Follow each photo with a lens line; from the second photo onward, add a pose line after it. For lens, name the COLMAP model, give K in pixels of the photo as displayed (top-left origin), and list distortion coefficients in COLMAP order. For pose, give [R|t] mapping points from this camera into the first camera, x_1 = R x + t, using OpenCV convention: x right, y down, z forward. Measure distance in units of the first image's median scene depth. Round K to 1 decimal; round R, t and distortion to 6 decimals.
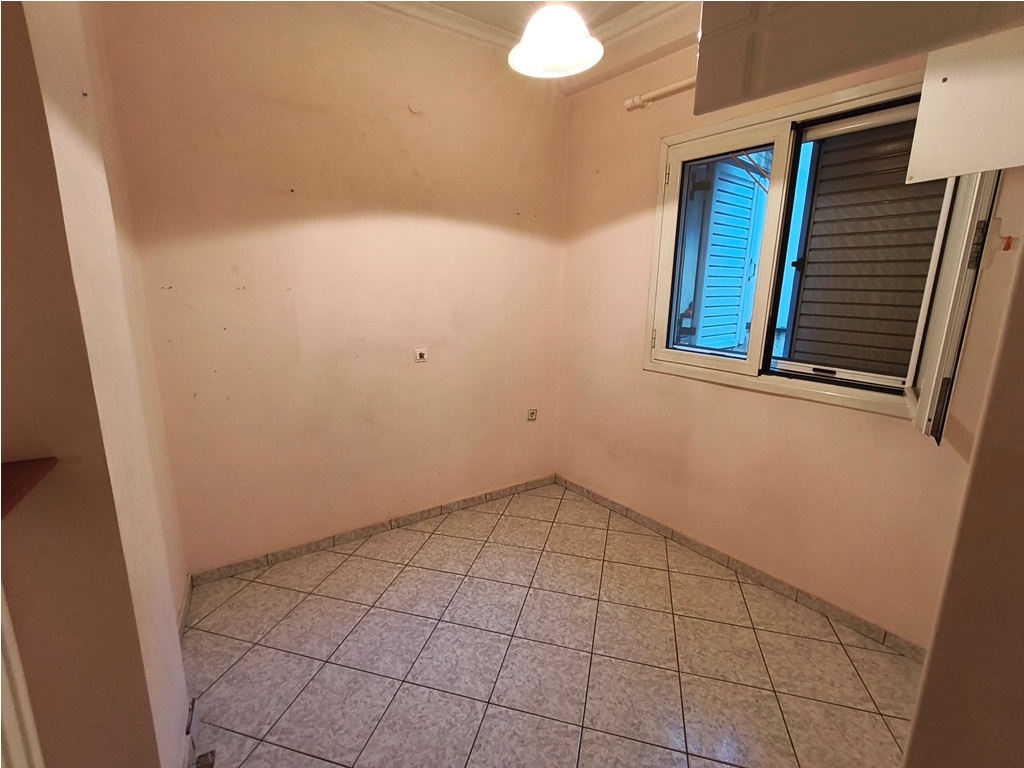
lens RADIAL K [[469.6, 0, 513.3], [0, 469.6, 379.0], [0, 0, 1]] dist [0.006821, 0.000633]
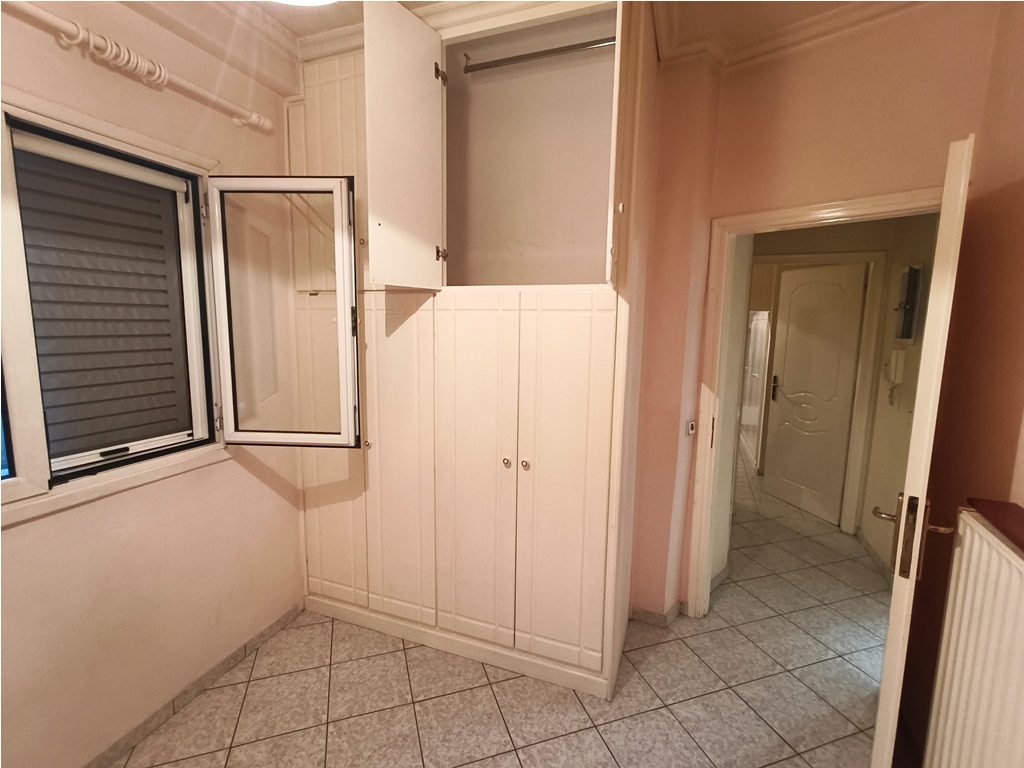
lens RADIAL K [[469.6, 0, 508.1], [0, 469.6, 381.1], [0, 0, 1]] dist [0.006821, 0.000633]
pose [[-0.552871, -0.129913, 0.823078, -0.378661], [0.146313, 0.957290, 0.249377, -0.241380], [-0.820321, 0.258300, -0.510250, 0.843858]]
